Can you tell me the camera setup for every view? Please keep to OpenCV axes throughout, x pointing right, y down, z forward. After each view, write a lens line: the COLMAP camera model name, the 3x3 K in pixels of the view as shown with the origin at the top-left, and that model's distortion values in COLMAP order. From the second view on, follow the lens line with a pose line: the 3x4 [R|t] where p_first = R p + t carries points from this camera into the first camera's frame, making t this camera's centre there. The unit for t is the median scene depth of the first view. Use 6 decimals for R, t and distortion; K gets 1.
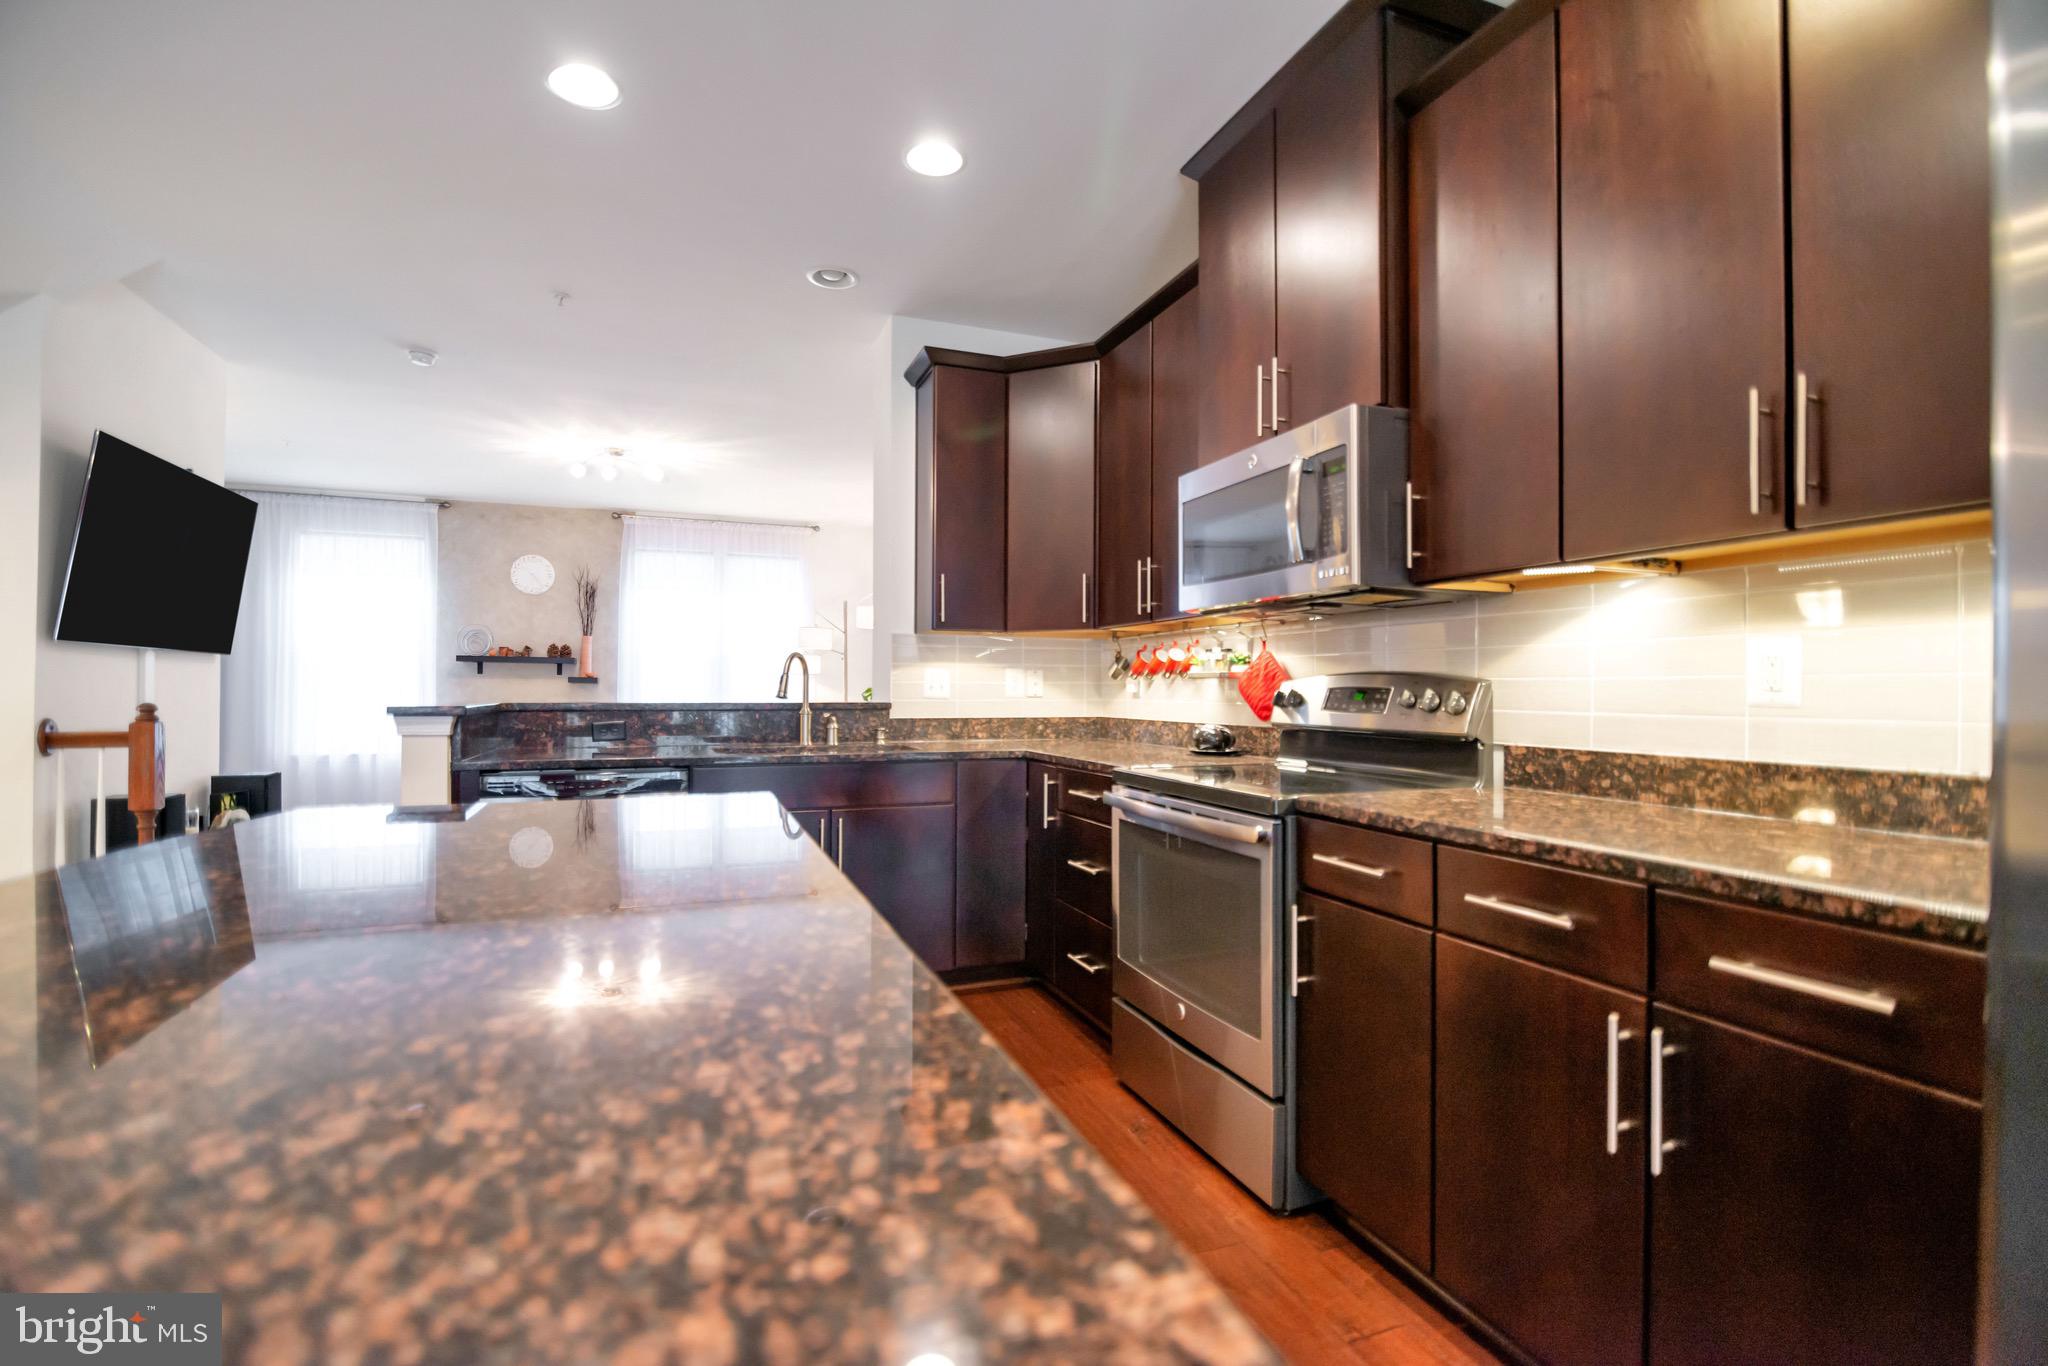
lens RADIAL K [[907.6, 0, 1019.2], [0, 907.6, 686.5], [0, 0, 1]] dist [-0.007363, -0.004587]
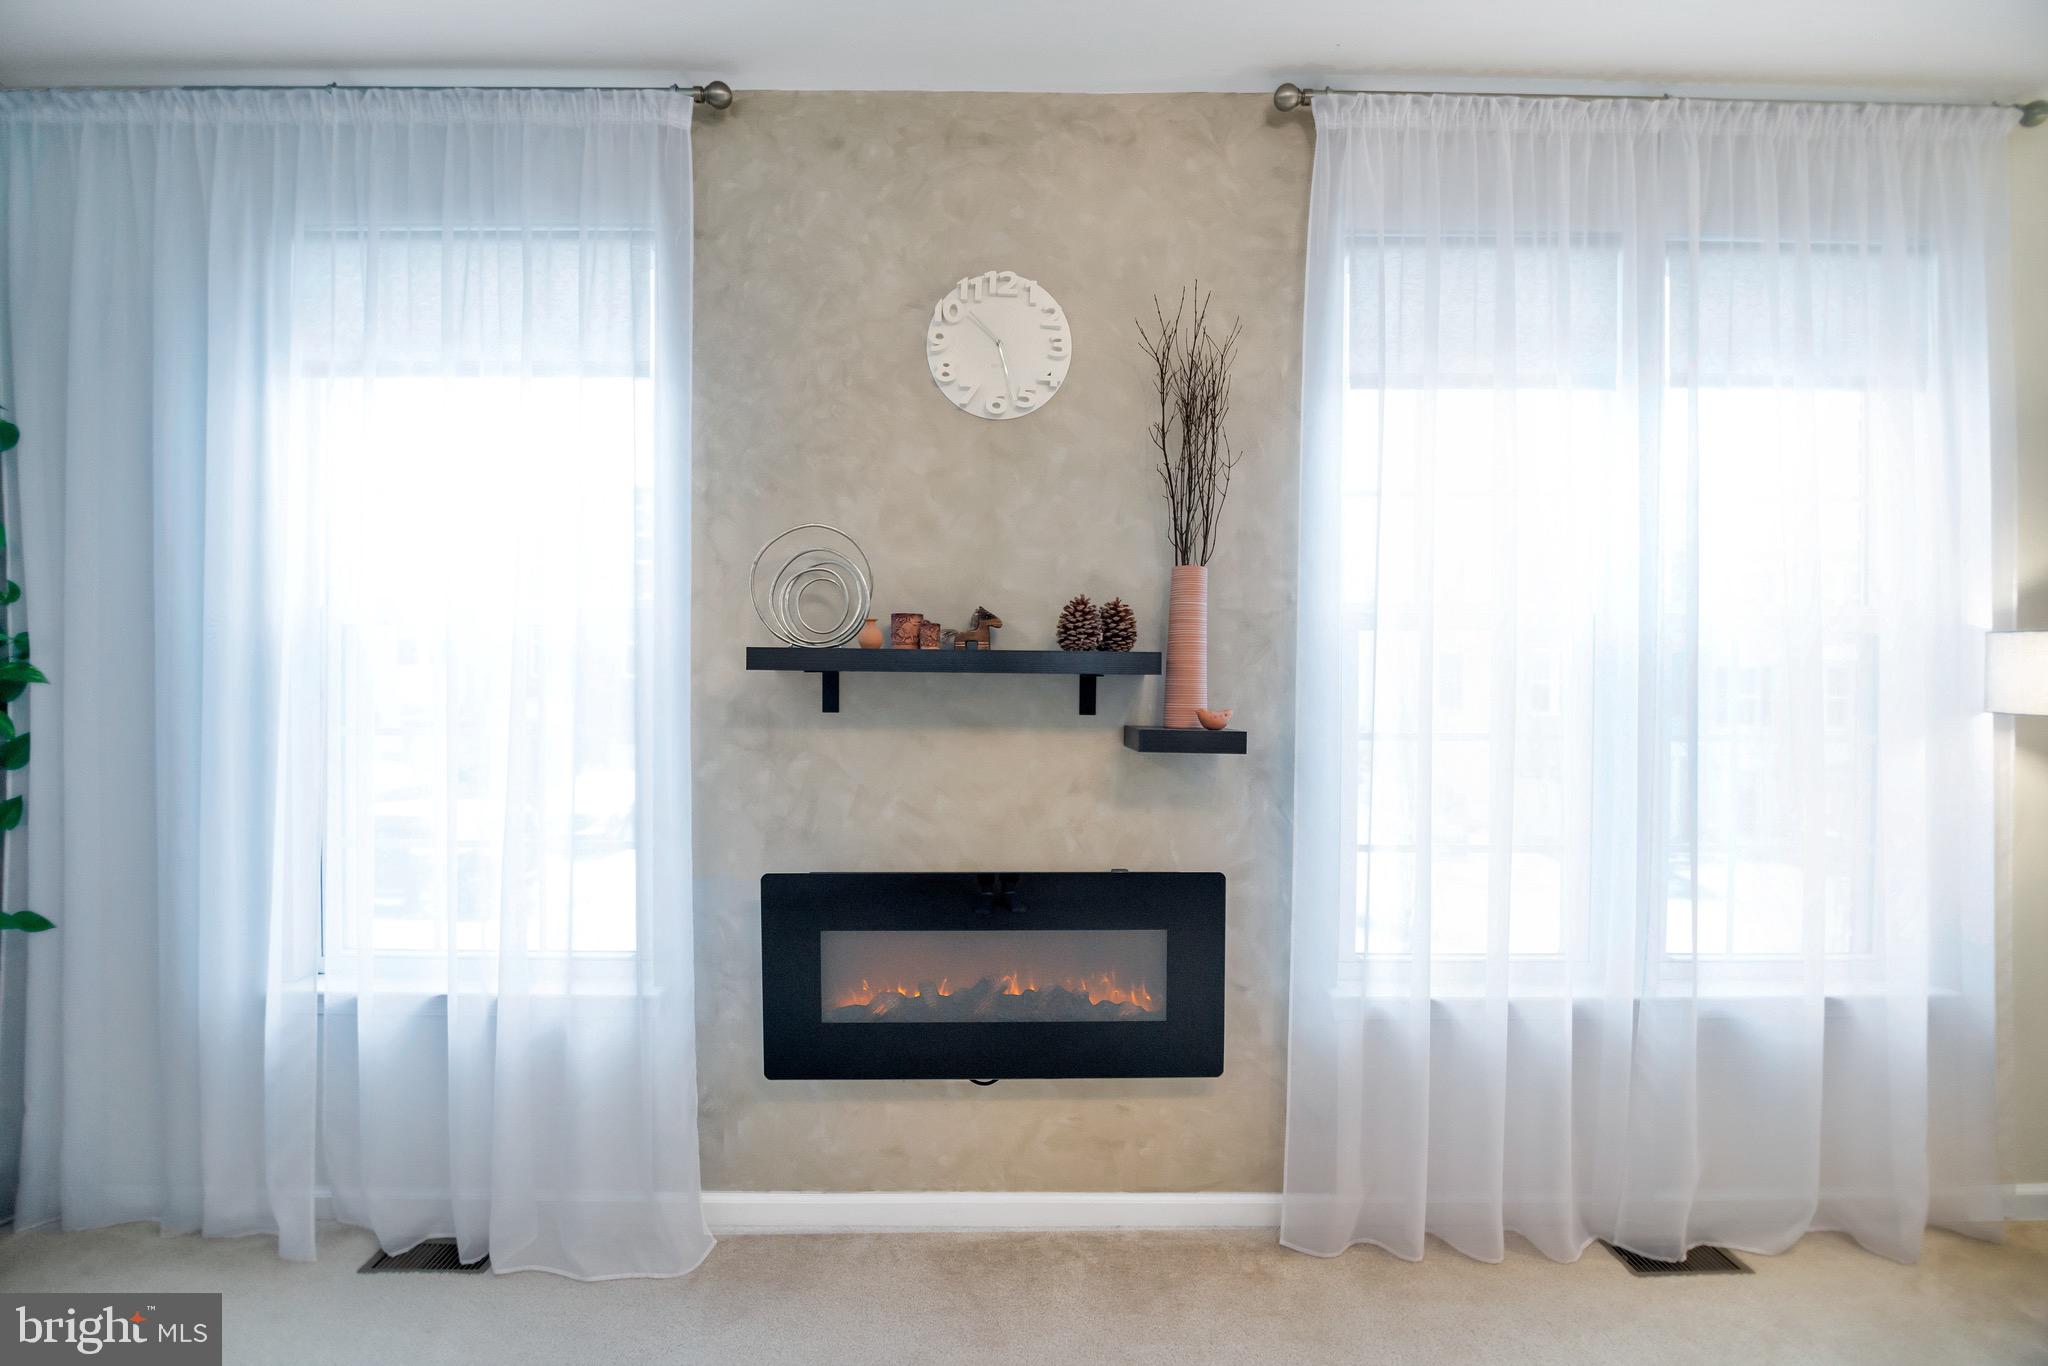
lens RADIAL K [[907.6, 0, 1030.0], [0, 907.6, 692.9], [0, 0, 1]] dist [-0.007363, -0.004587]
pose [[0.935377, 0.000593, -0.353653, -1.067268], [0.000848, 0.999992, 0.003920, -0.051573], [0.353652, -0.003967, 0.935369, 1.845882]]
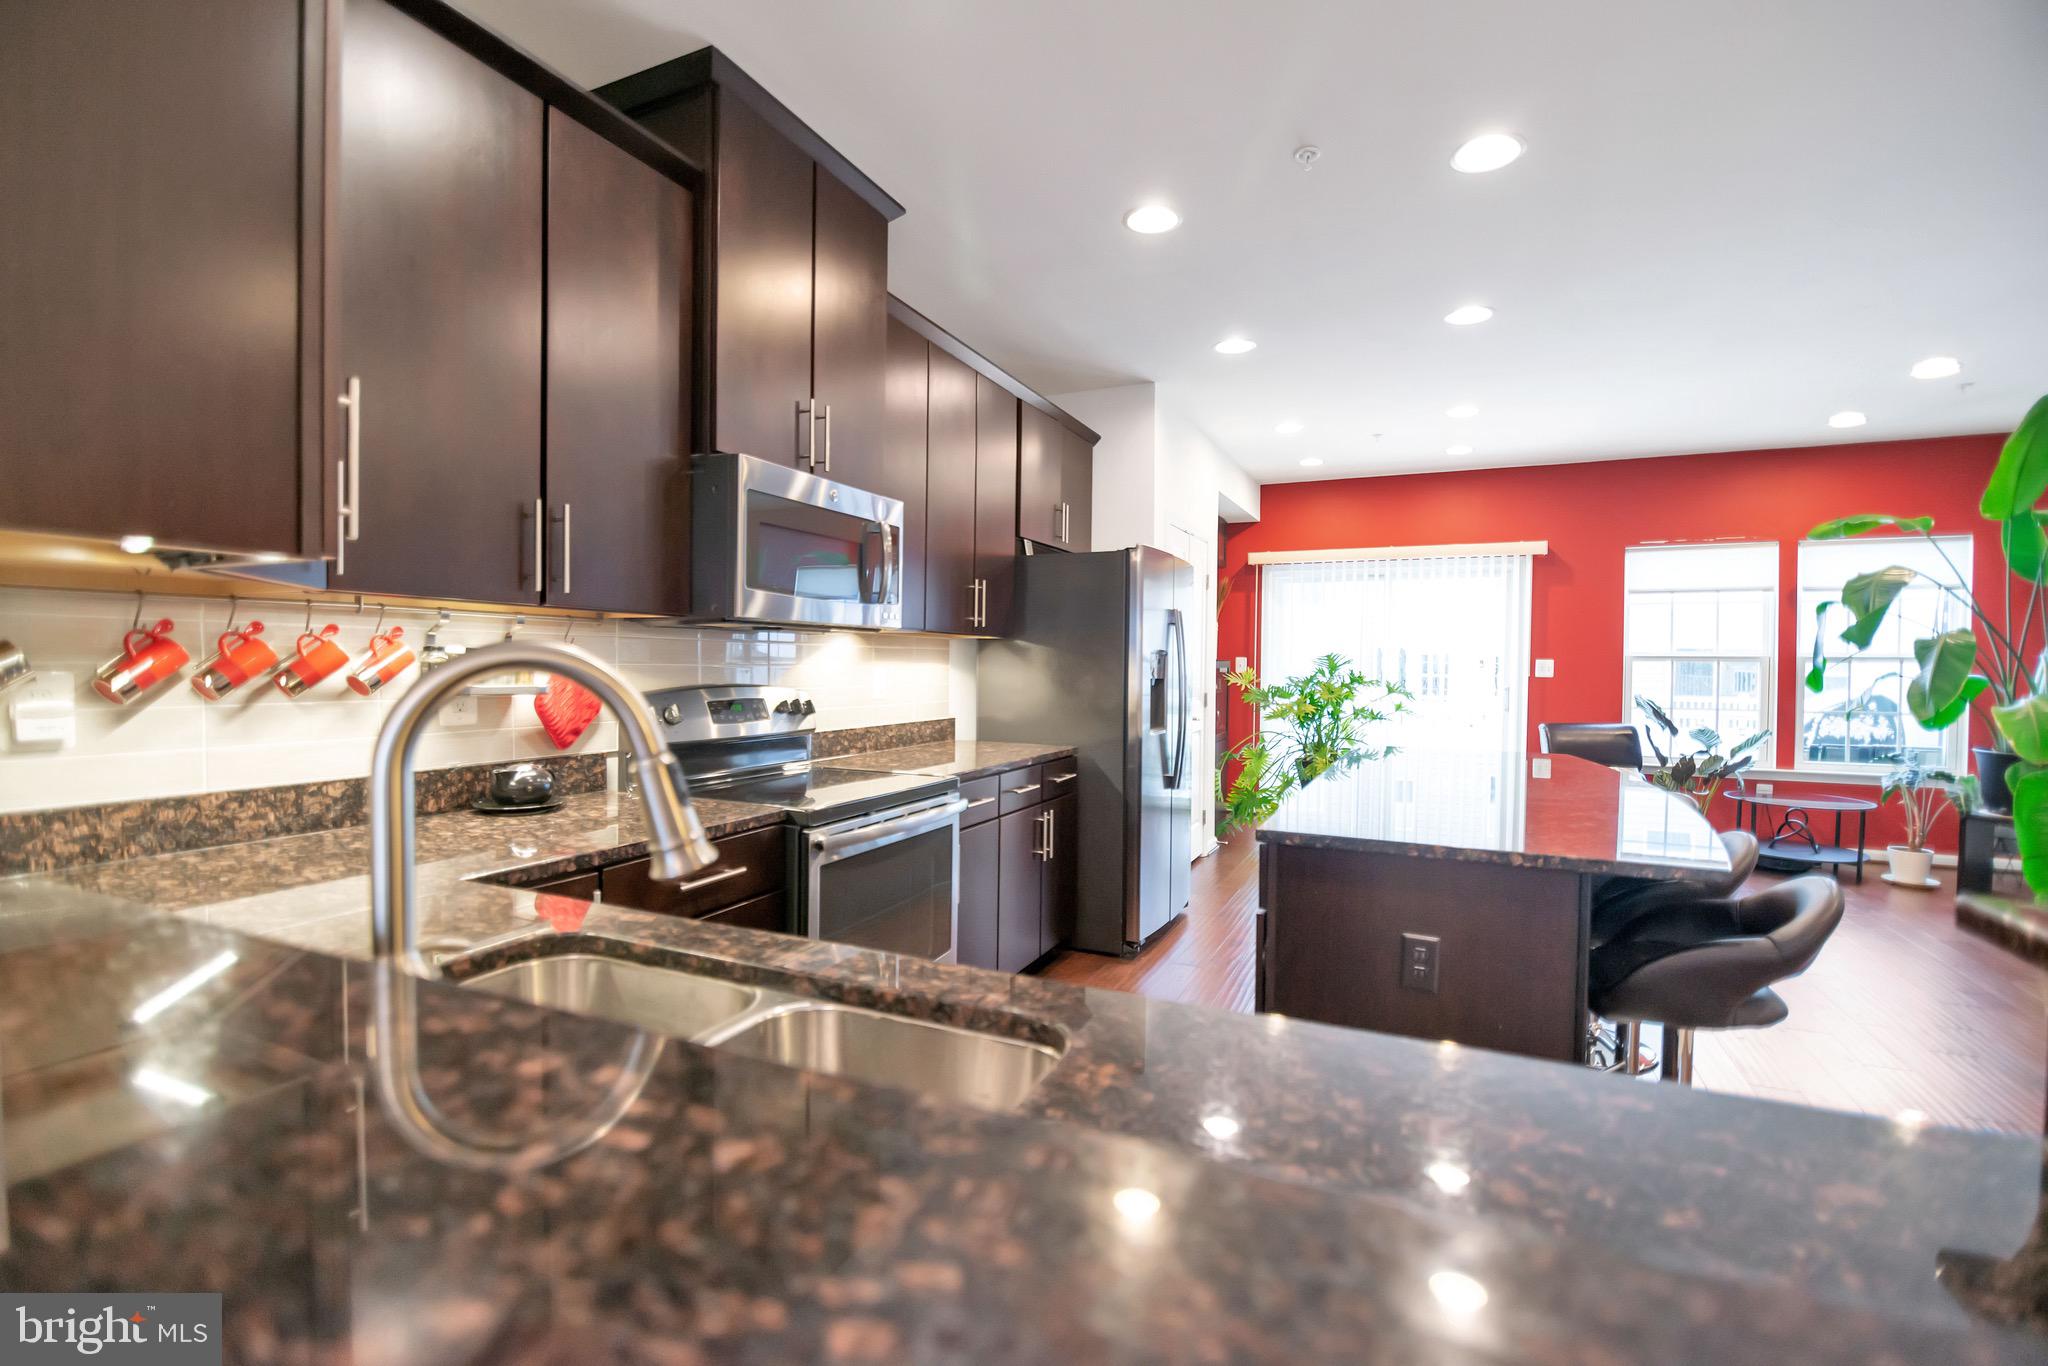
lens RADIAL K [[907.6, 0, 1019.0], [0, 907.6, 686.4], [0, 0, 1]] dist [-0.007363, -0.004587]
pose [[-0.694287, -0.030218, 0.719064, -0.500009], [-0.015415, 0.999513, 0.027120, -0.037983], [-0.719533, 0.007745, -0.694415, 1.164586]]
